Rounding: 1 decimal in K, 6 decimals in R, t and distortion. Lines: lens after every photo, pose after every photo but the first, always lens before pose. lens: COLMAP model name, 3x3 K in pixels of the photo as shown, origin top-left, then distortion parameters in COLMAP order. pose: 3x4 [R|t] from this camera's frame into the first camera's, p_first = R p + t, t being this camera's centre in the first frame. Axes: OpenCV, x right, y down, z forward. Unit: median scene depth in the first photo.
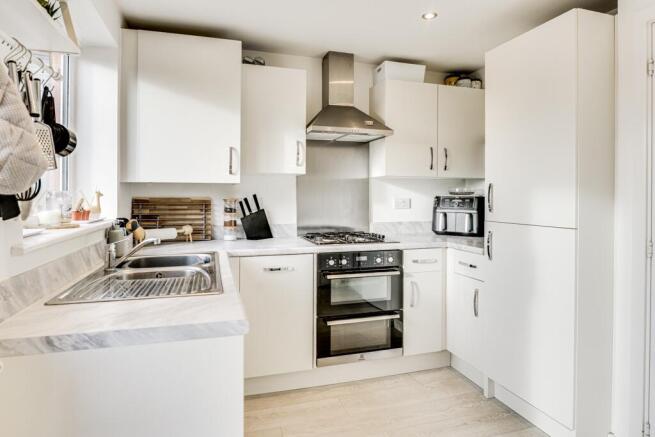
lens RADIAL K [[385.7, 0, 329.9], [0, 385.7, 196.0], [0, 0, 1]] dist [-0.001366, -0.000996]
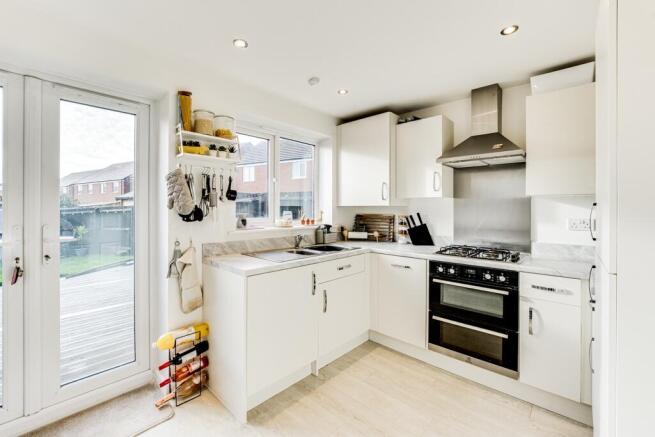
lens RADIAL K [[277.9, 0, 326.9], [0, 277.9, 208.6], [0, 0, 1]] dist [0.001128, 0.000118]
pose [[0.507516, -0.000993, -0.861642, 0.546525], [-0.004508, 0.999983, -0.003808, -0.014999], [0.861631, 0.005817, 0.507503, 0.222810]]
